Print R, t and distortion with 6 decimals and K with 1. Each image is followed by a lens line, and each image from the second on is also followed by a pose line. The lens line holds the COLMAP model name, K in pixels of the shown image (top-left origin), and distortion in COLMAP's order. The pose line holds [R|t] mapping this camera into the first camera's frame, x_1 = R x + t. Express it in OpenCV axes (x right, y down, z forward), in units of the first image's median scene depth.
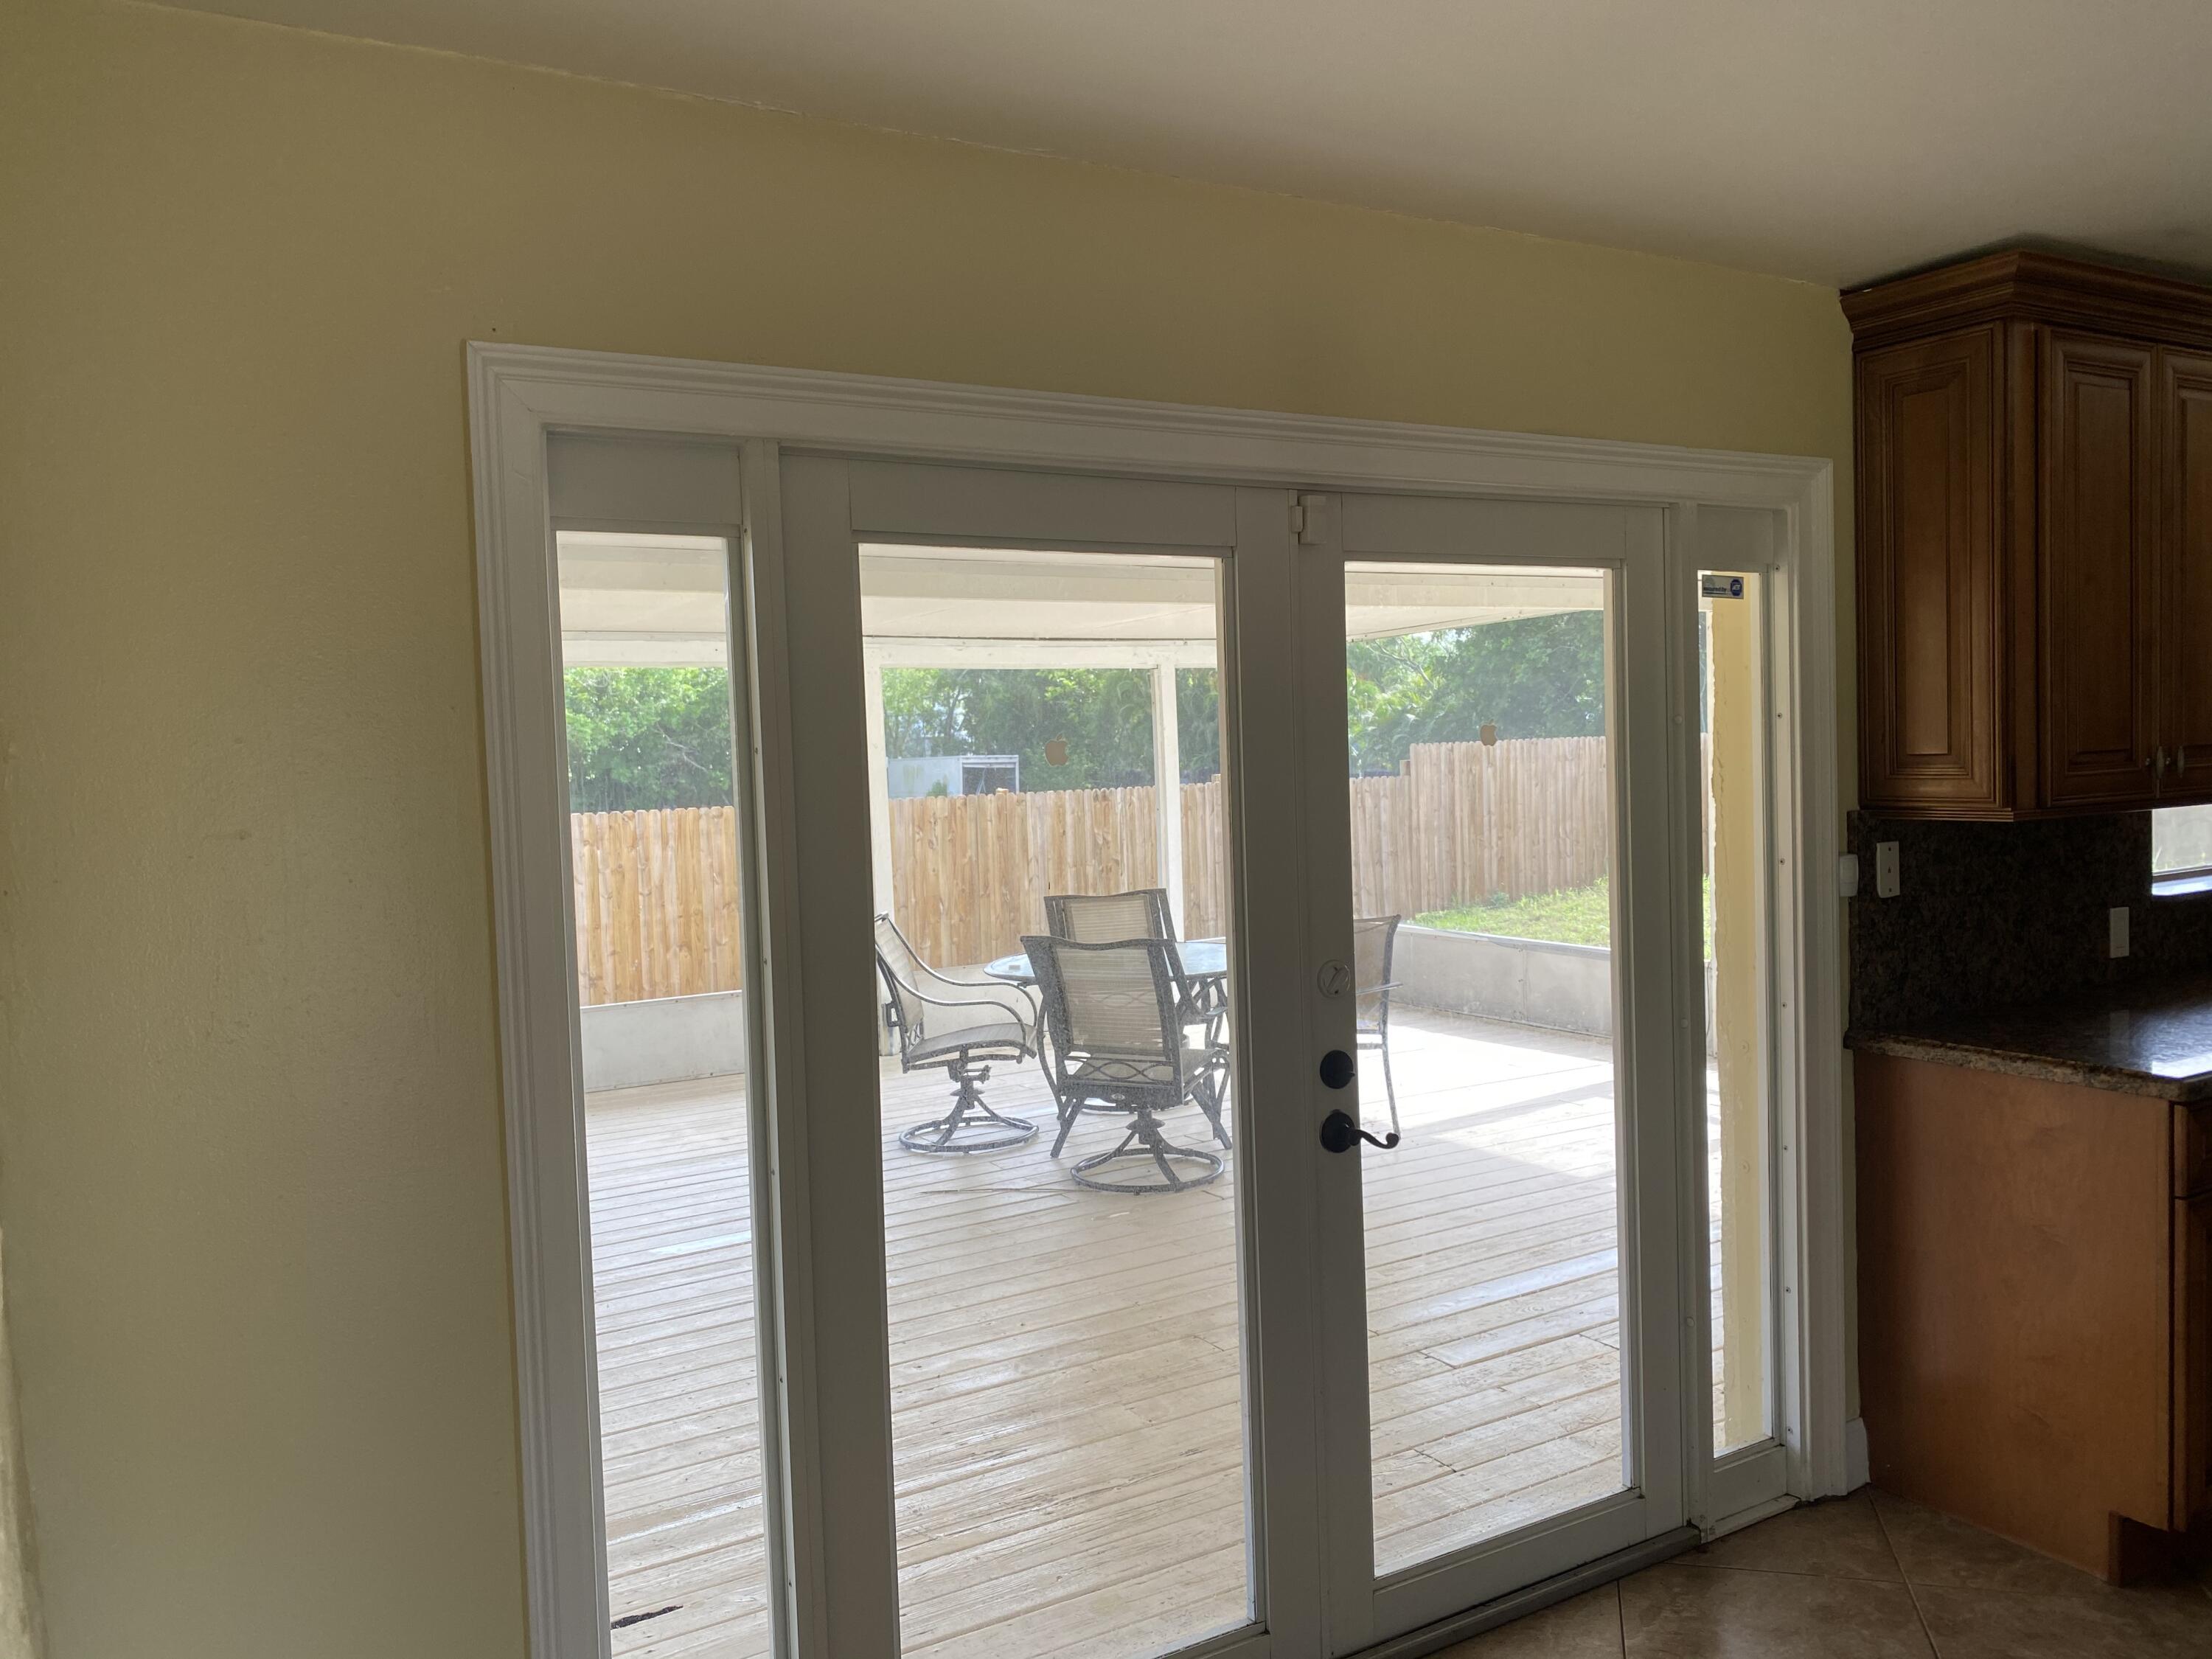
lens RADIAL K [[1660.0, 0, 1114.7], [0, 1660.0, 826.5], [0, 0, 1]] dist [0.057366, -0.068091]
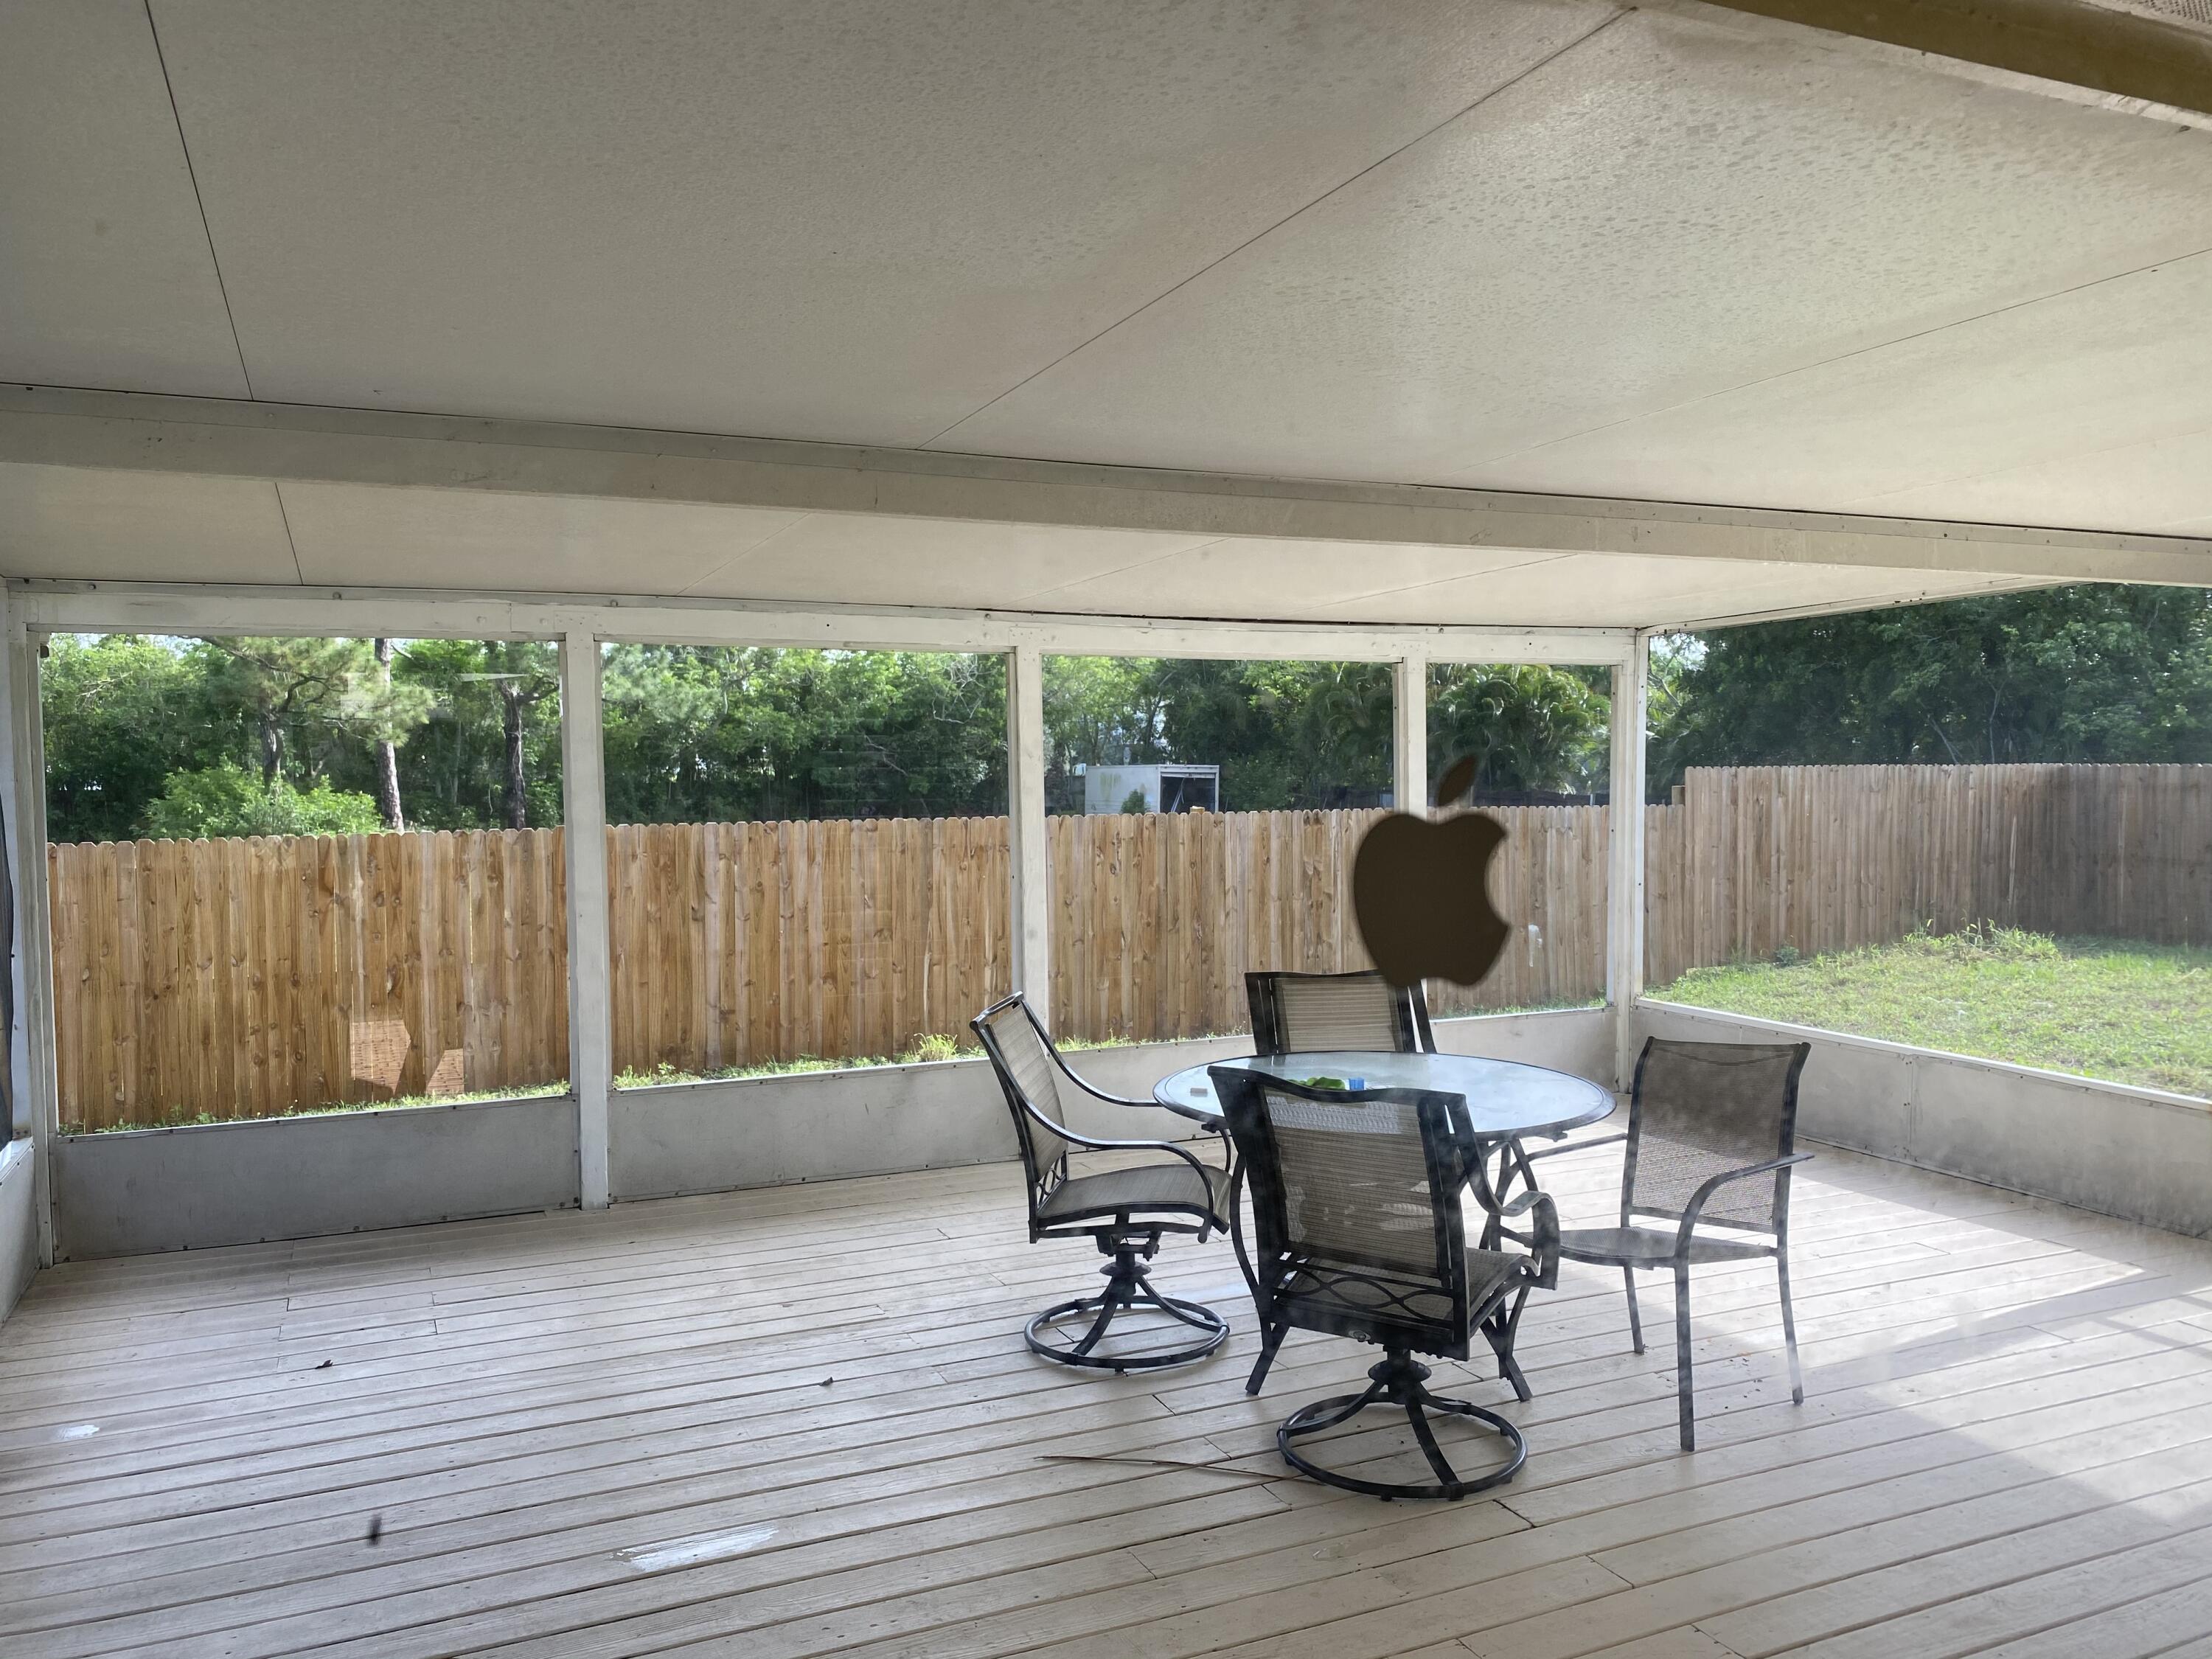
lens RADIAL K [[1660.0, 0, 1114.7], [0, 1660.0, 826.5], [0, 0, 1]] dist [0.057366, -0.068091]
pose [[0.992393, 0.030467, -0.119280, -0.007720], [-0.031143, 0.999508, -0.003808, -0.008368], [0.119105, 0.007493, 0.992853, 0.144669]]
